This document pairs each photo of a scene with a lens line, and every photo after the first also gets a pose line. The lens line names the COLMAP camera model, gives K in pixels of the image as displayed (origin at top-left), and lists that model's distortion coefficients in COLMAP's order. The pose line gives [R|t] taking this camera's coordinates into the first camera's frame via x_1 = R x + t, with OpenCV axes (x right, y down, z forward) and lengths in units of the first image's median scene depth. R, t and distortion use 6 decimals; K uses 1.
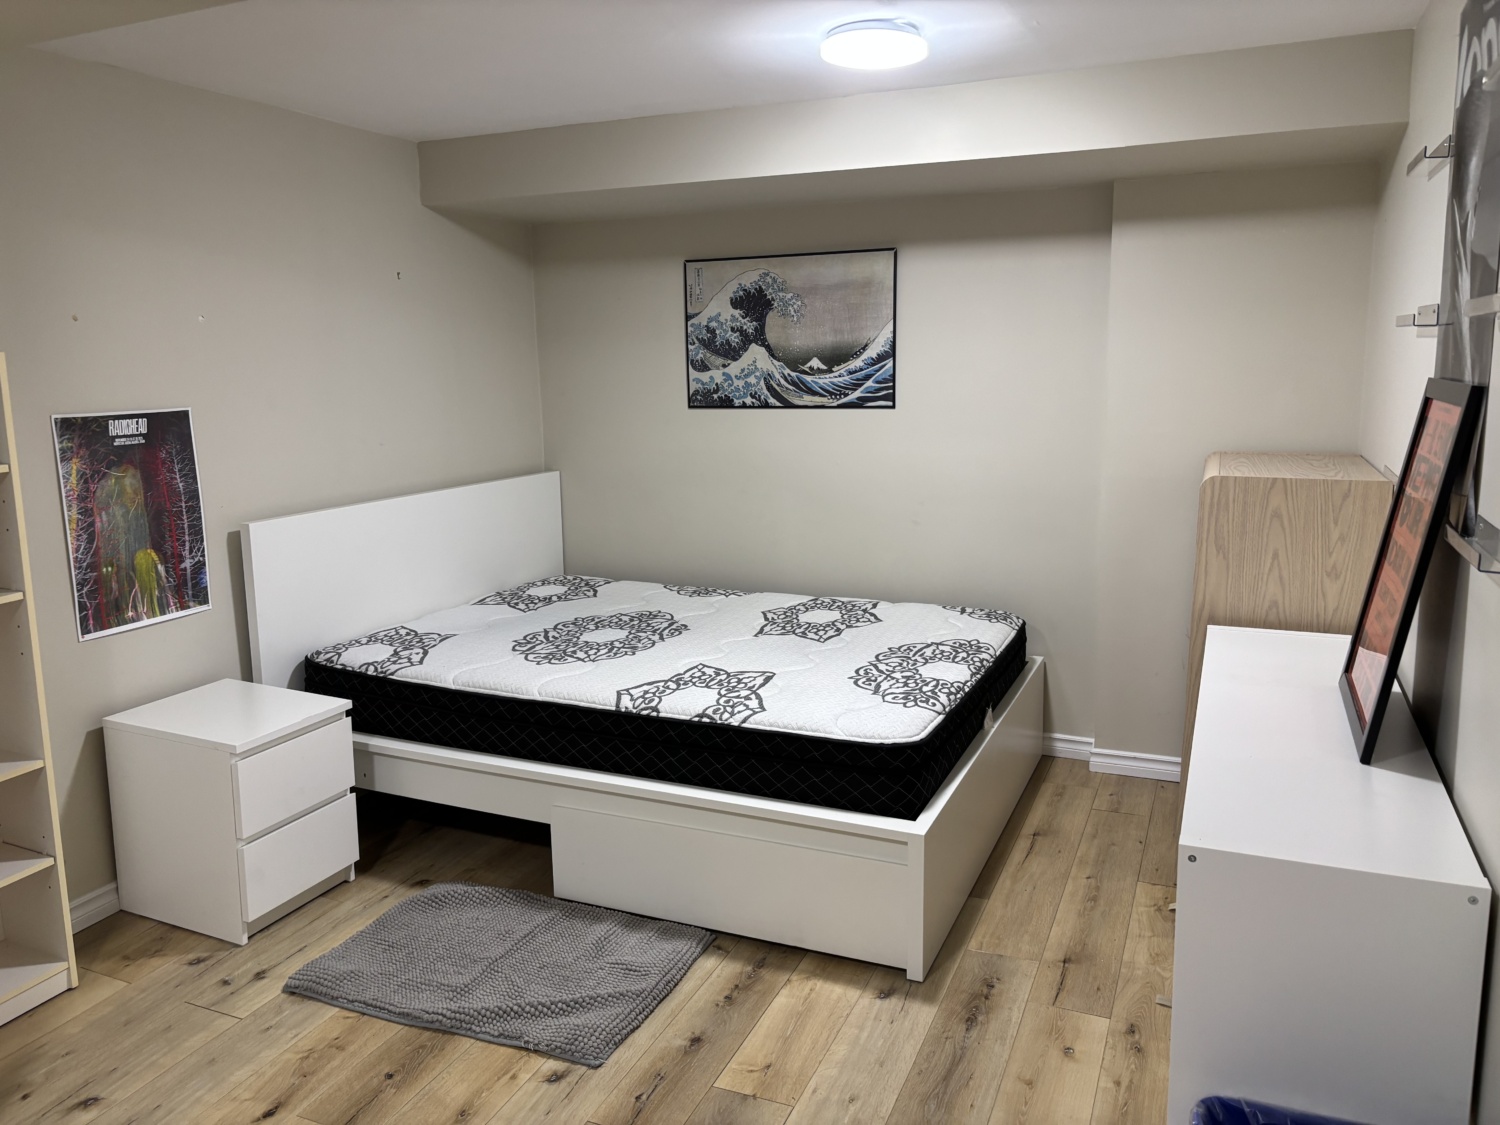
lens RADIAL K [[1146.9, 0, 746.6], [0, 1146.9, 552.5], [0, 0, 1]] dist [0.042326, -0.052440]
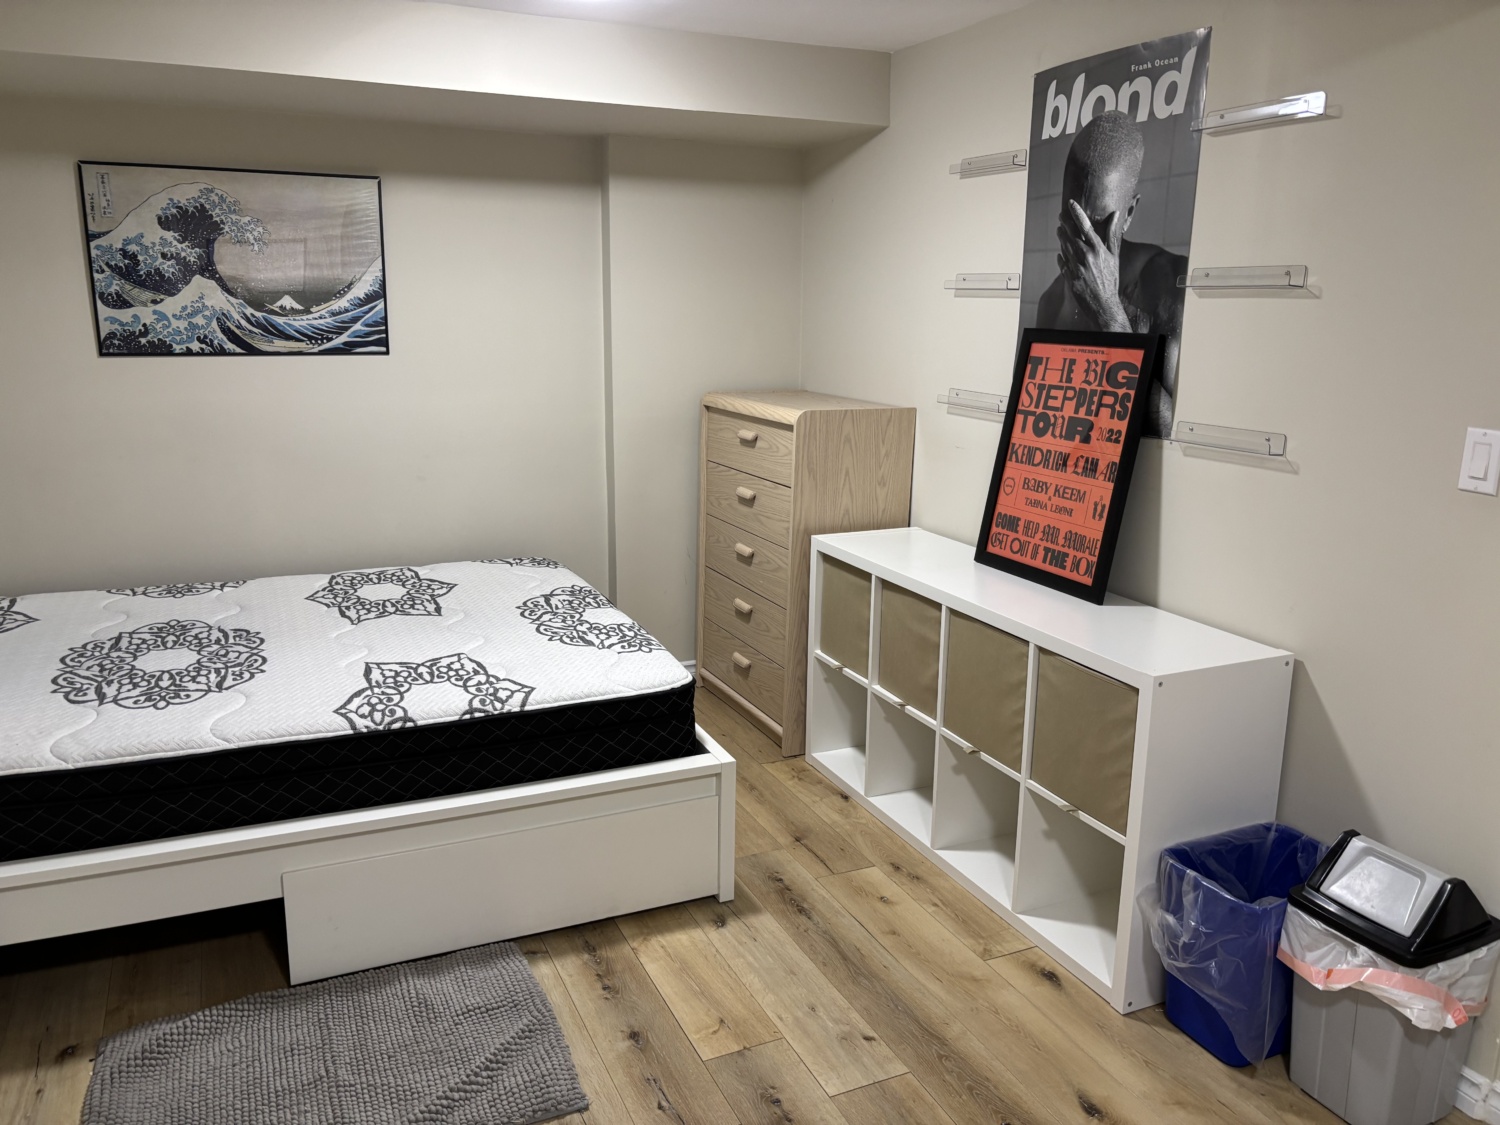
lens RADIAL K [[1146.9, 0, 749.2], [0, 1146.9, 553.0], [0, 0, 1]] dist [0.042326, -0.052440]
pose [[0.665729, -0.137872, 0.733346, -0.503984], [0.101239, 0.990384, 0.094291, -0.037073], [-0.739294, 0.011471, 0.673285, 0.240455]]
